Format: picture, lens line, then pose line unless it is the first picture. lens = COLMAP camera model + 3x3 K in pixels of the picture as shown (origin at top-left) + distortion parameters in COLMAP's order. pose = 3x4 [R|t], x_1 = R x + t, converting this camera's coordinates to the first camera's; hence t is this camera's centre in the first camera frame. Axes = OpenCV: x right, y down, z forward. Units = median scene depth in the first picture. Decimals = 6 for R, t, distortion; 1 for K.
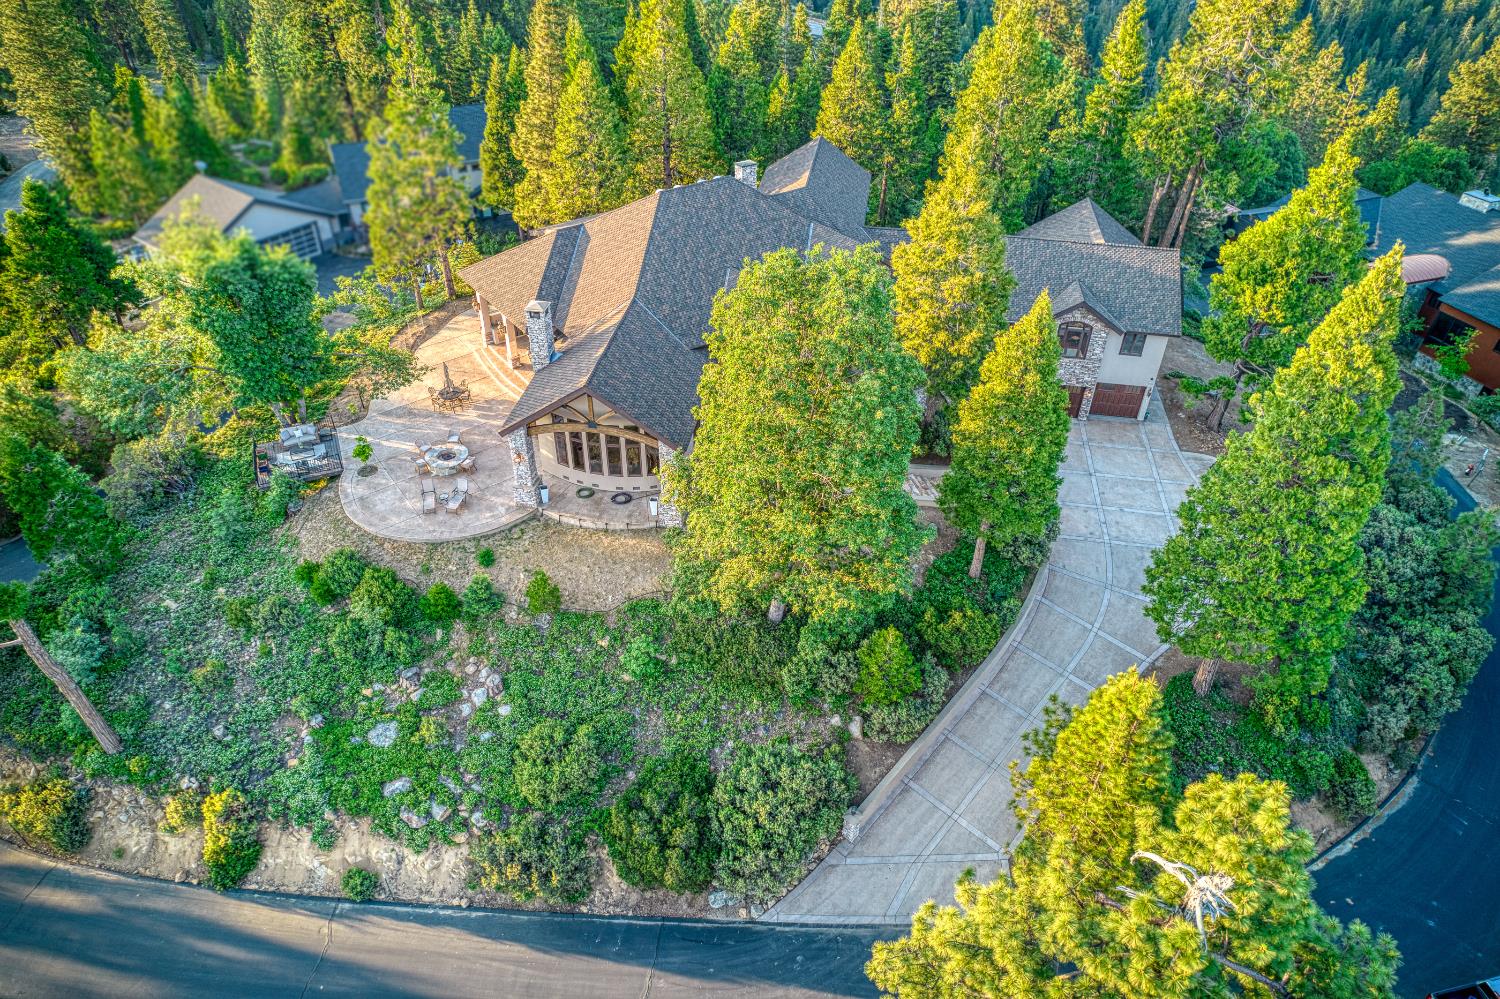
lens RADIAL K [[959.0, 0, 756.4], [0, 959.0, 501.1], [0, 0, 1]] dist [-0.065111, 0.056293]
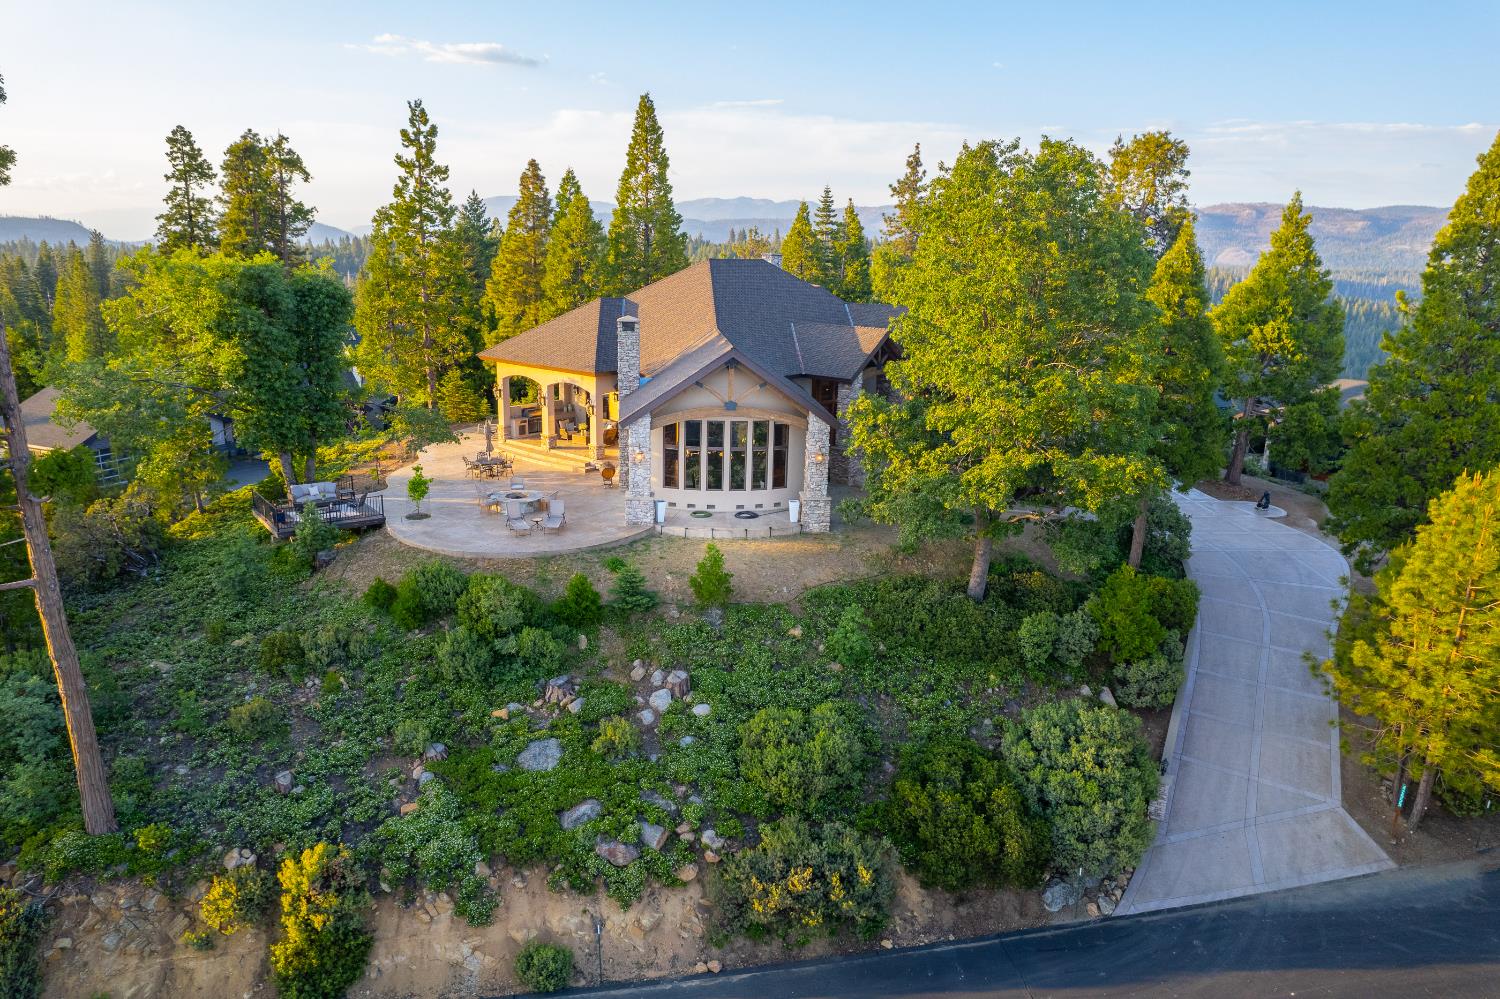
lens RADIAL K [[959.0, 0, 759.4], [0, 959.0, 507.0], [0, 0, 1]] dist [-0.065111, 0.056293]
pose [[0.967972, -0.054632, 0.245044, -0.404969], [0.142561, 0.923023, -0.357359, 0.355279], [-0.206658, 0.380847, 0.901248, 0.268462]]
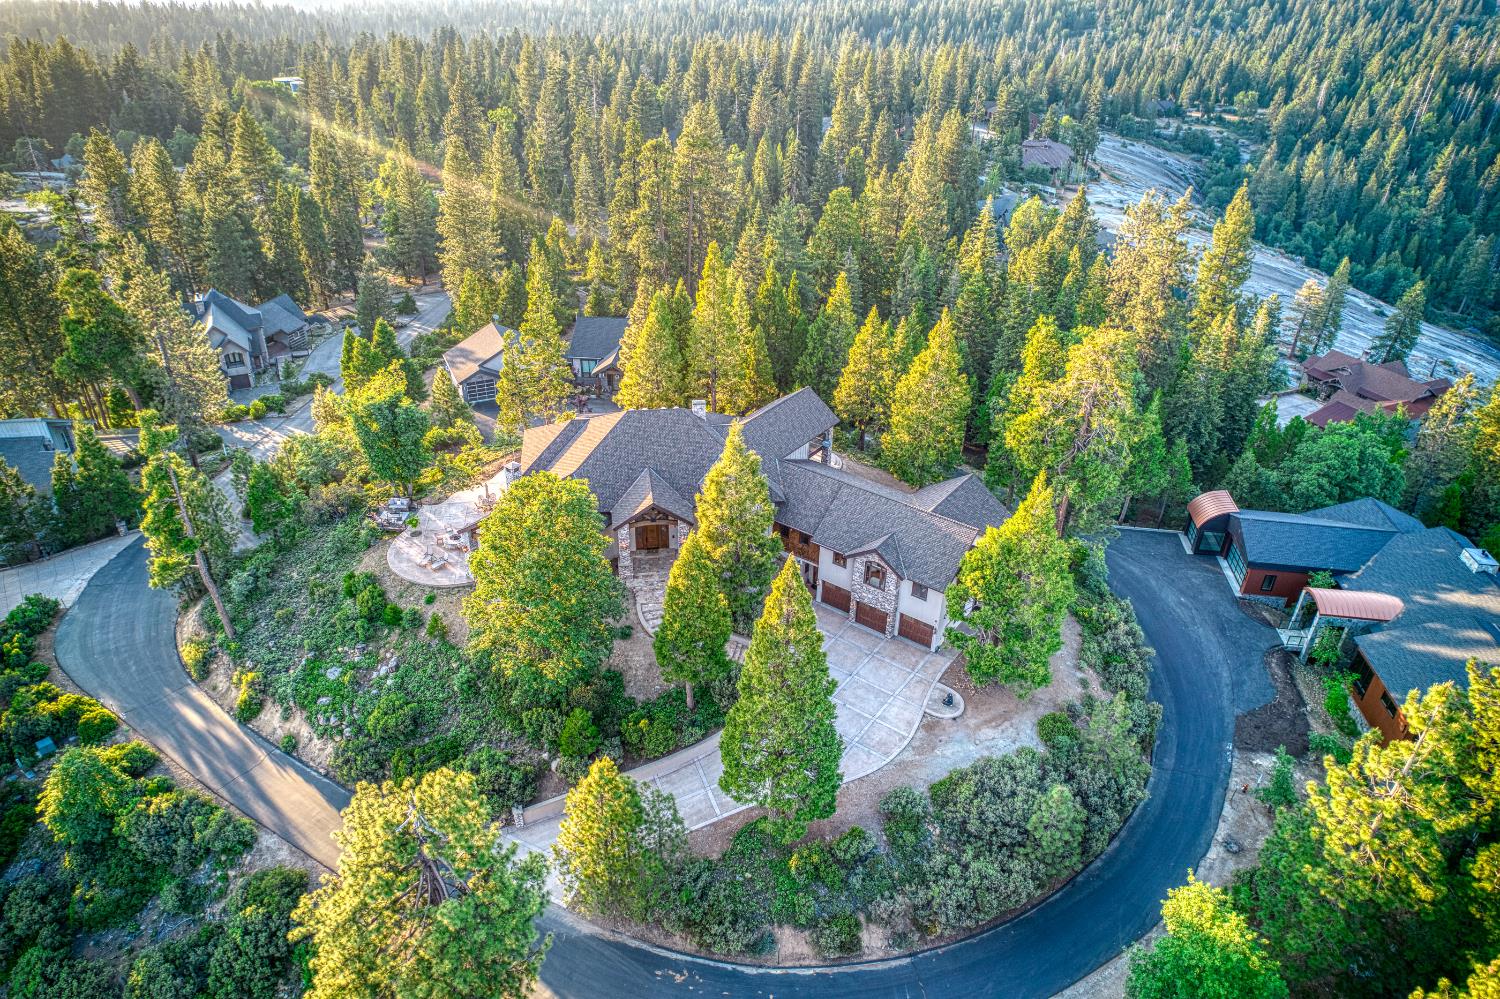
lens RADIAL K [[959.0, 0, 748.3], [0, 959.0, 497.8], [0, 0, 1]] dist [-0.065111, 0.056293]
pose [[0.885618, 0.238413, -0.398548, 0.972798], [-0.289602, 0.954389, -0.072608, -0.176305], [0.363059, 0.179724, 0.914269, -0.443490]]
